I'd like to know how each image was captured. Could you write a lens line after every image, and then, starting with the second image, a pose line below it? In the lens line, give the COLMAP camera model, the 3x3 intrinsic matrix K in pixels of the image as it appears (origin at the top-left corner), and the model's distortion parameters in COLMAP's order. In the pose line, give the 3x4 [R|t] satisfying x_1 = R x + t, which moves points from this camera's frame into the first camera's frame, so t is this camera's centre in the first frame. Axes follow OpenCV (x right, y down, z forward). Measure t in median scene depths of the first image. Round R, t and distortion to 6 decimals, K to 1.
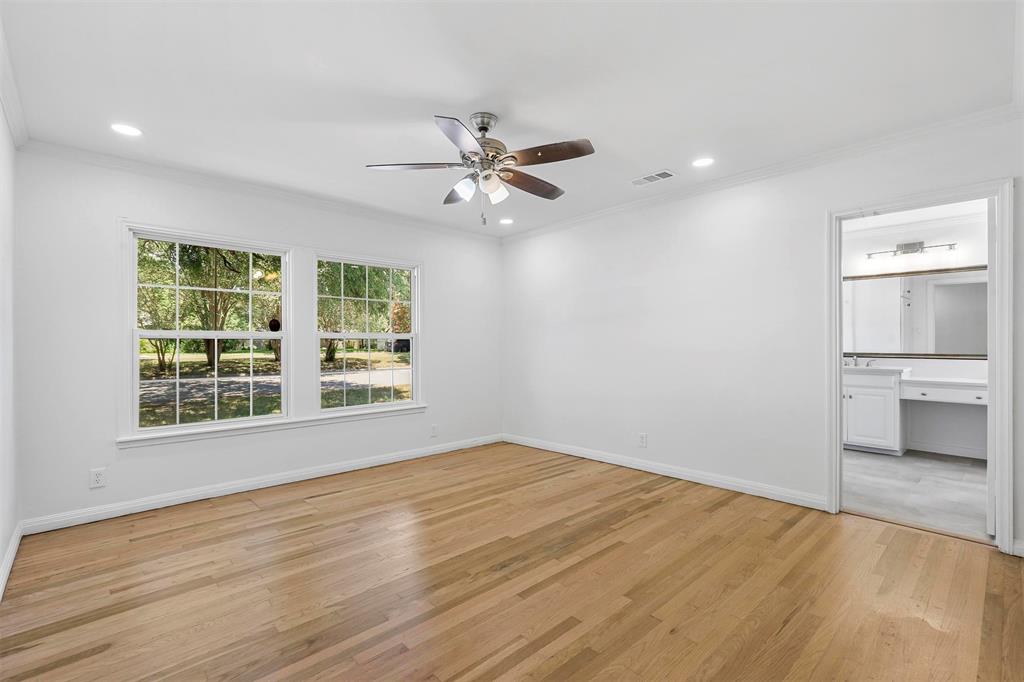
lens RADIAL K [[461.9, 0, 509.6], [0, 461.9, 343.1], [0, 0, 1]] dist [0.001192, -0.000328]
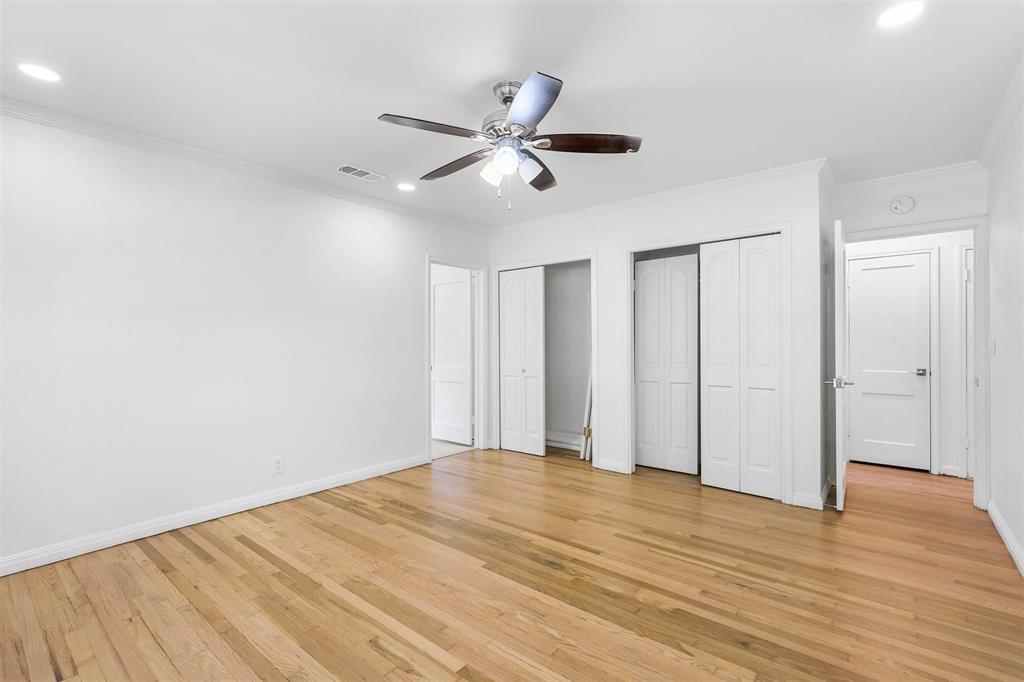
lens RADIAL K [[461.9, 0, 509.6], [0, 461.9, 343.1], [0, 0, 1]] dist [0.001192, -0.000328]
pose [[-0.129000, 0.006990, 0.991620, -0.730851], [0.004272, 0.999970, -0.006494, 0.000551], [-0.991635, 0.003398, -0.129026, 0.877168]]
